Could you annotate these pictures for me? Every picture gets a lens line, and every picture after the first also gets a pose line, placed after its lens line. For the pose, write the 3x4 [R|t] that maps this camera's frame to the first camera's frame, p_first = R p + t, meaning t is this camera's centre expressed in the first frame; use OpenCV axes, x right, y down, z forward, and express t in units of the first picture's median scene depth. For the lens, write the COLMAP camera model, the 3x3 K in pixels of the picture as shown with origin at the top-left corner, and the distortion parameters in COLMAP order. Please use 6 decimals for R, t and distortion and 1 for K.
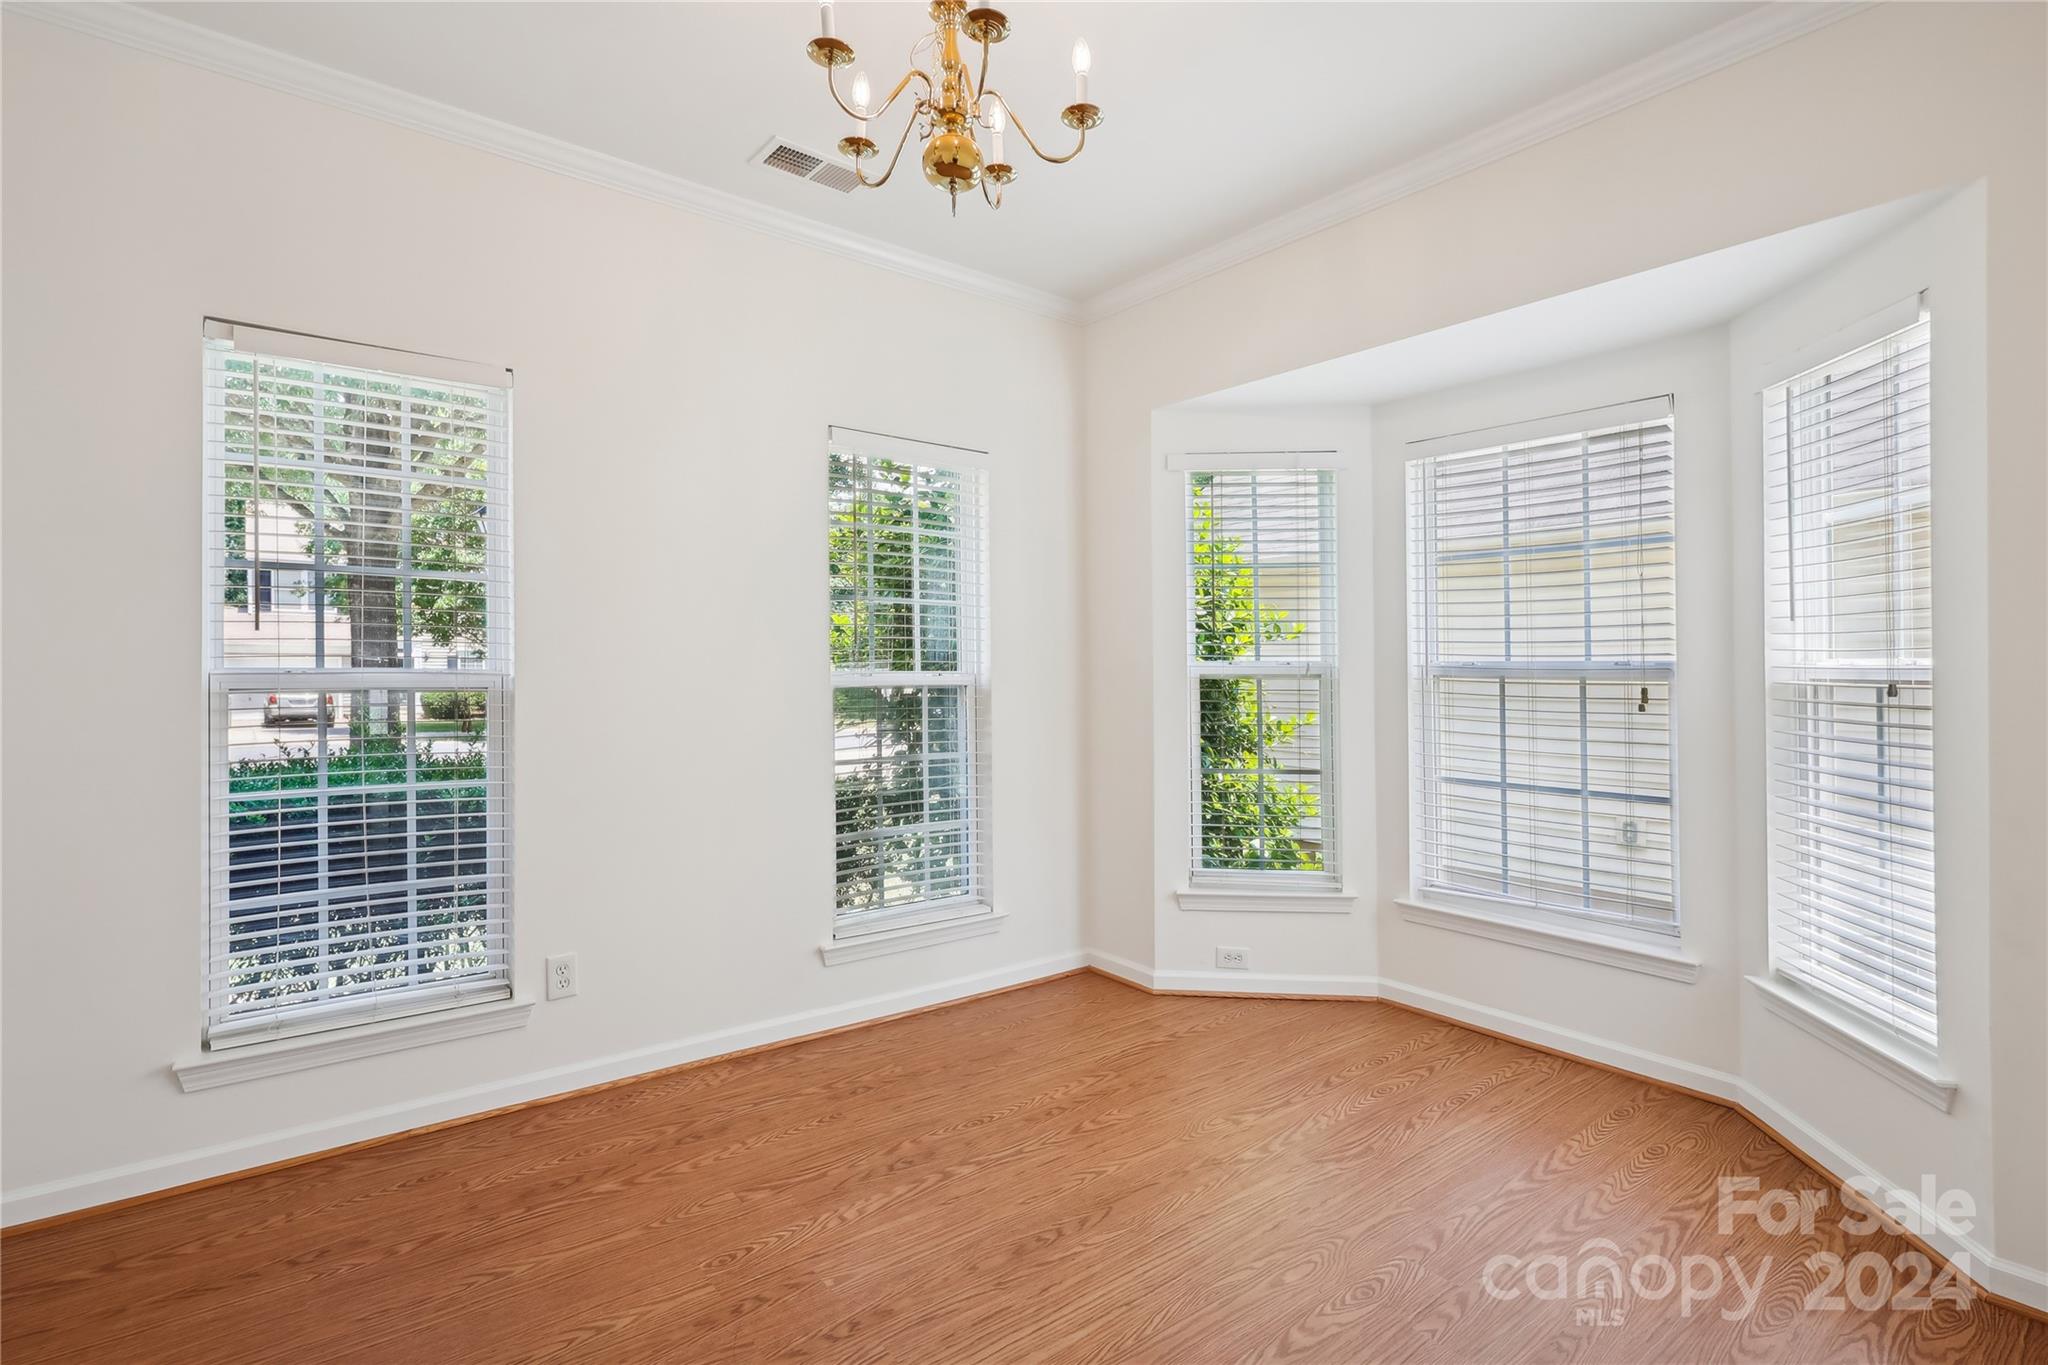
lens RADIAL K [[992.6, 0, 986.5], [0, 992.6, 670.8], [0, 0, 1]] dist [-0.000906, 0.000173]
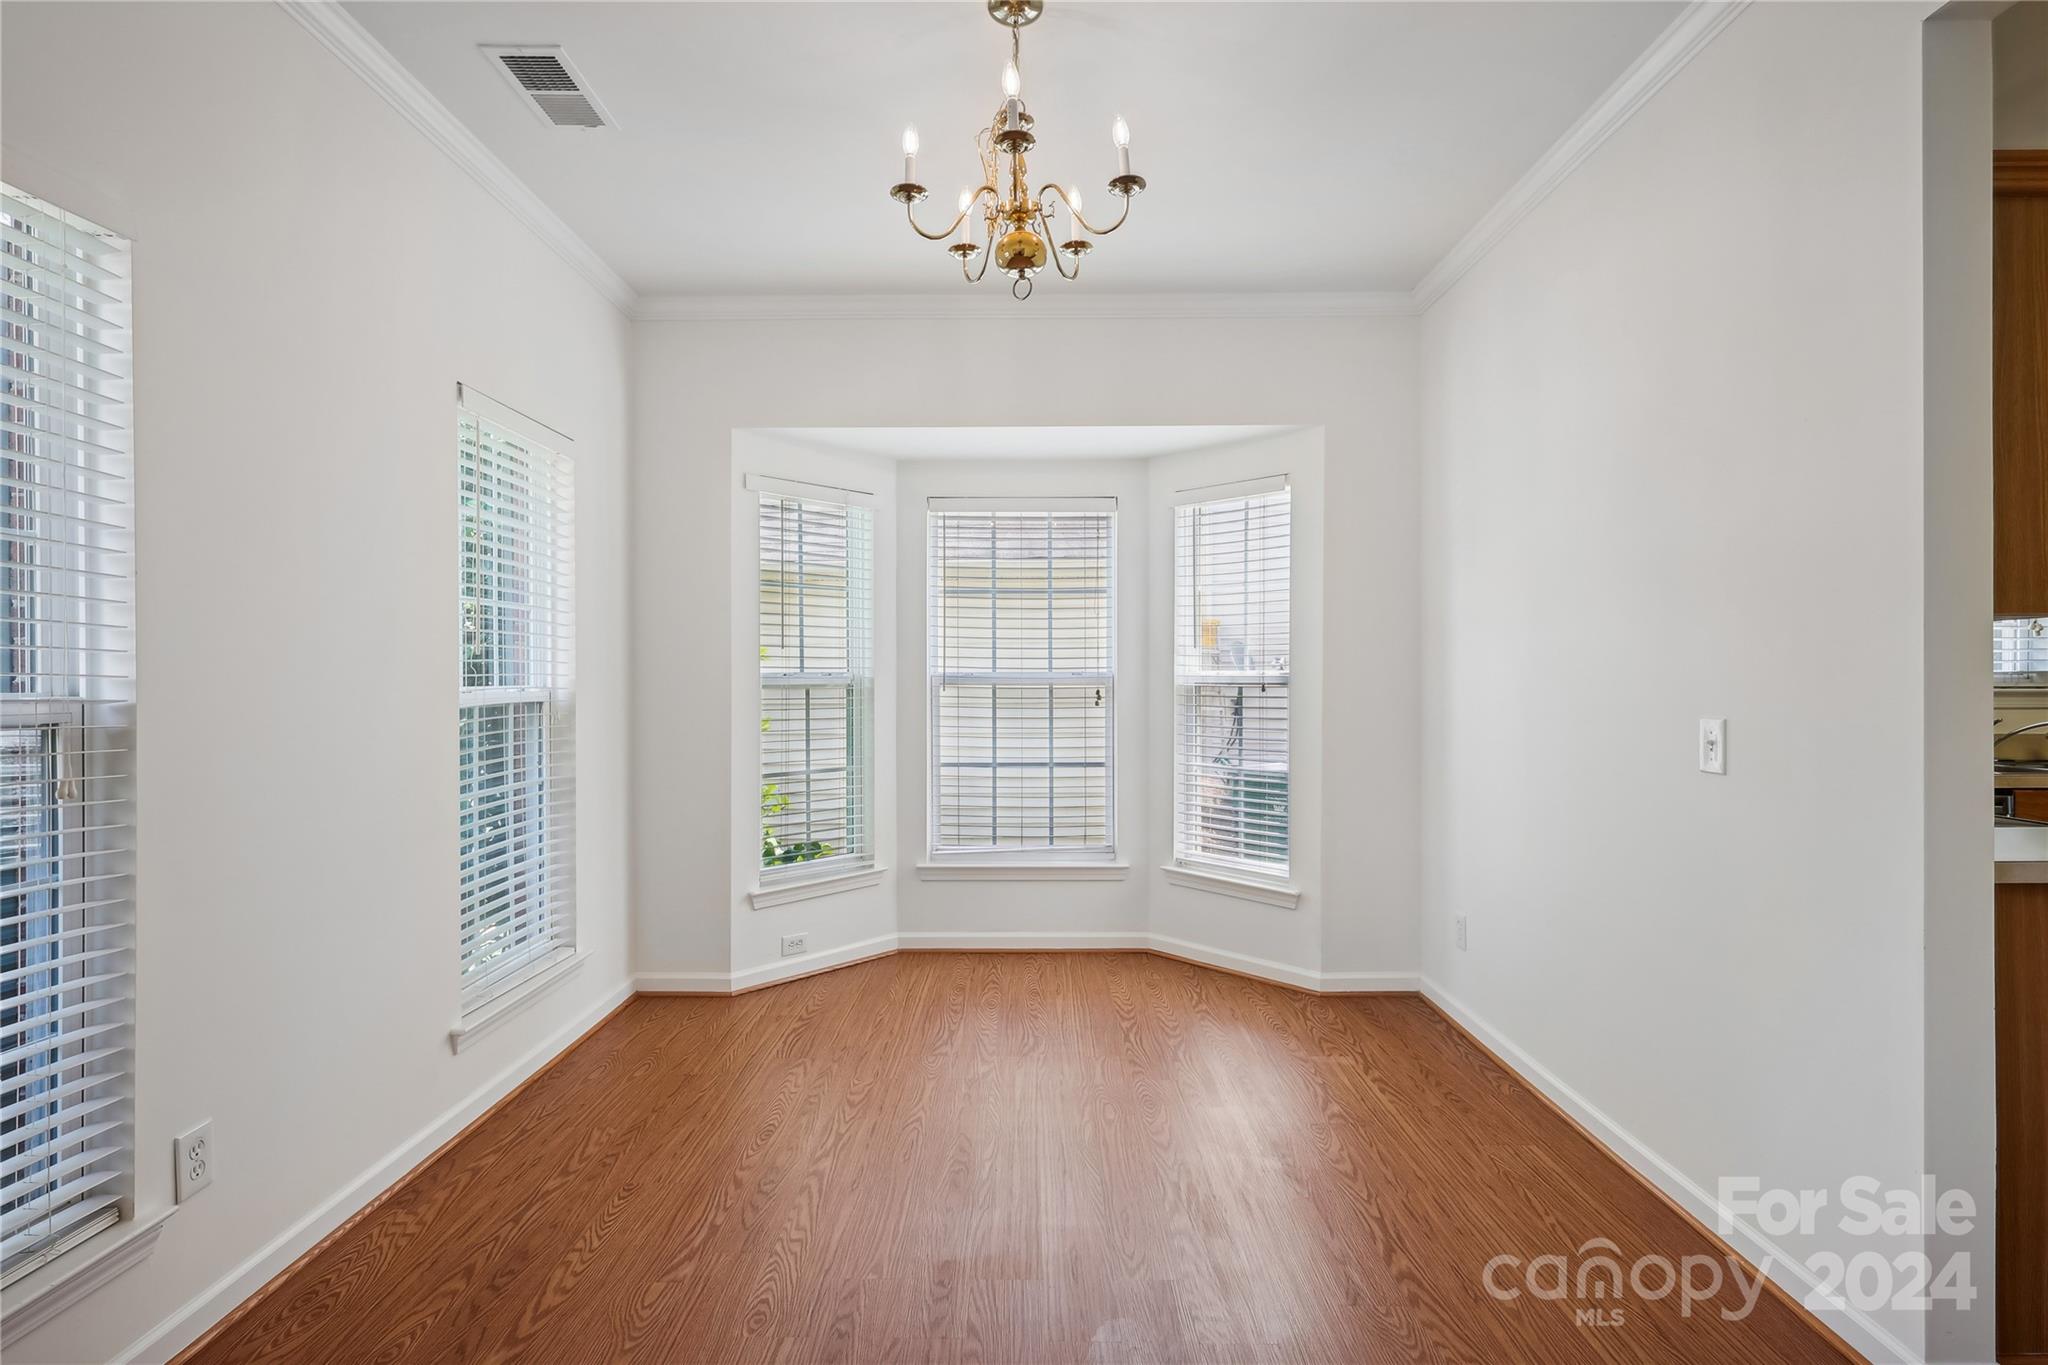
lens RADIAL K [[1004.3, 0, 1024.0], [0, 1004.3, 682.5], [0, 0, 1]] dist [0.002585, 0.000899]
pose [[0.610710, -0.010584, 0.791784, -0.519609], [0.008486, 0.999941, 0.006821, -0.004211], [-0.791809, 0.002553, 0.610763, 0.138662]]
